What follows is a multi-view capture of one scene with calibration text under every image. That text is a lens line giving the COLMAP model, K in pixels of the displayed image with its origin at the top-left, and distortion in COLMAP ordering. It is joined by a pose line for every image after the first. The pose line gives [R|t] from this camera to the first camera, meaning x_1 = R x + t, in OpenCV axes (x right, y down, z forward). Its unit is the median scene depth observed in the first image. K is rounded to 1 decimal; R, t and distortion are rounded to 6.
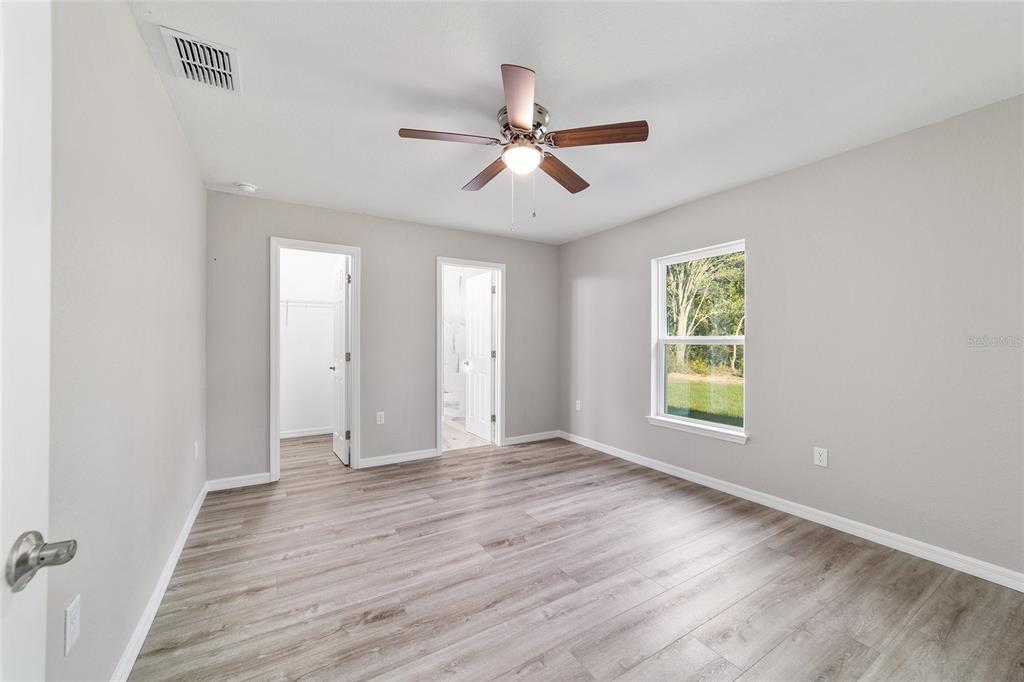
lens RADIAL K [[393.8, 0, 510.3], [0, 393.8, 341.9], [0, 0, 1]] dist [-0.017483, 0.008367]
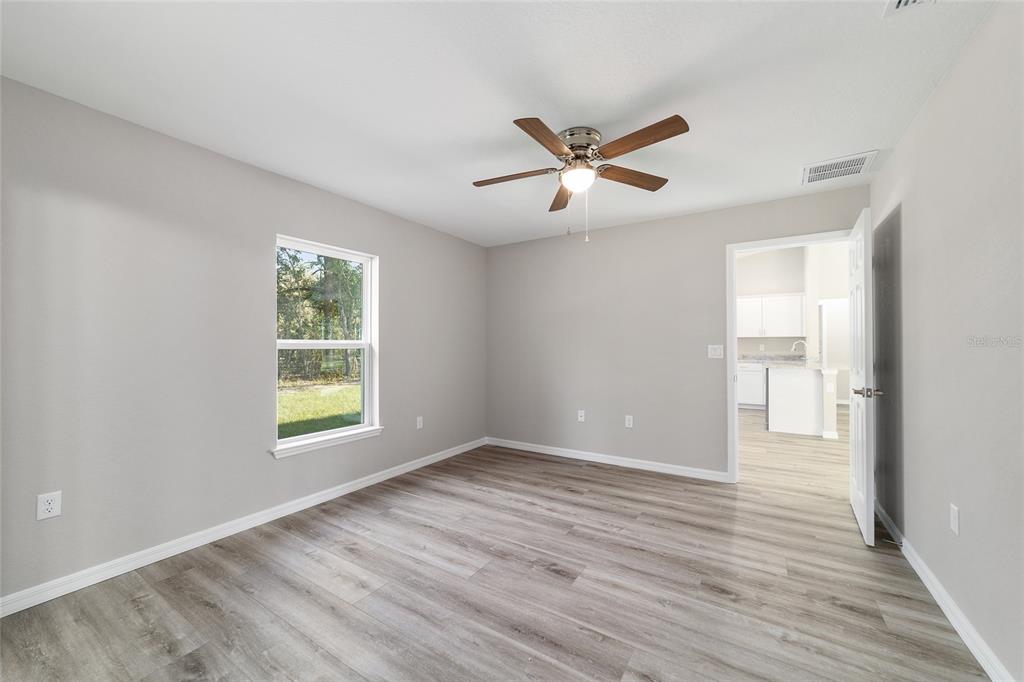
lens RADIAL K [[393.8, 0, 509.1], [0, 393.8, 345.9], [0, 0, 1]] dist [-0.017483, 0.008367]
pose [[-0.433441, -0.003733, 0.901174, -0.781881], [0.003048, 0.999980, 0.005609, -0.007205], [-0.901177, 0.005177, -0.433420, 1.484727]]
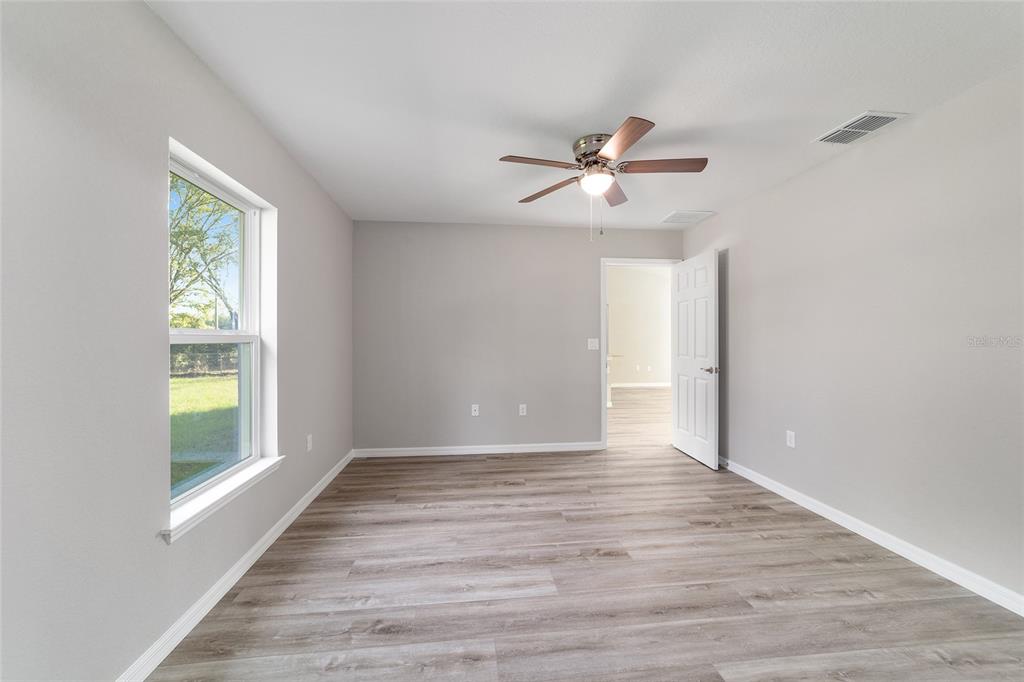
lens RADIAL K [[393.8, 0, 508.8], [0, 393.8, 340.3], [0, 0, 1]] dist [-0.017483, 0.008367]
pose [[-0.904817, -0.005316, 0.425767, -0.206696], [-0.001763, 0.999960, 0.008739, -0.008330], [-0.425796, 0.007156, -0.904791, 1.950037]]
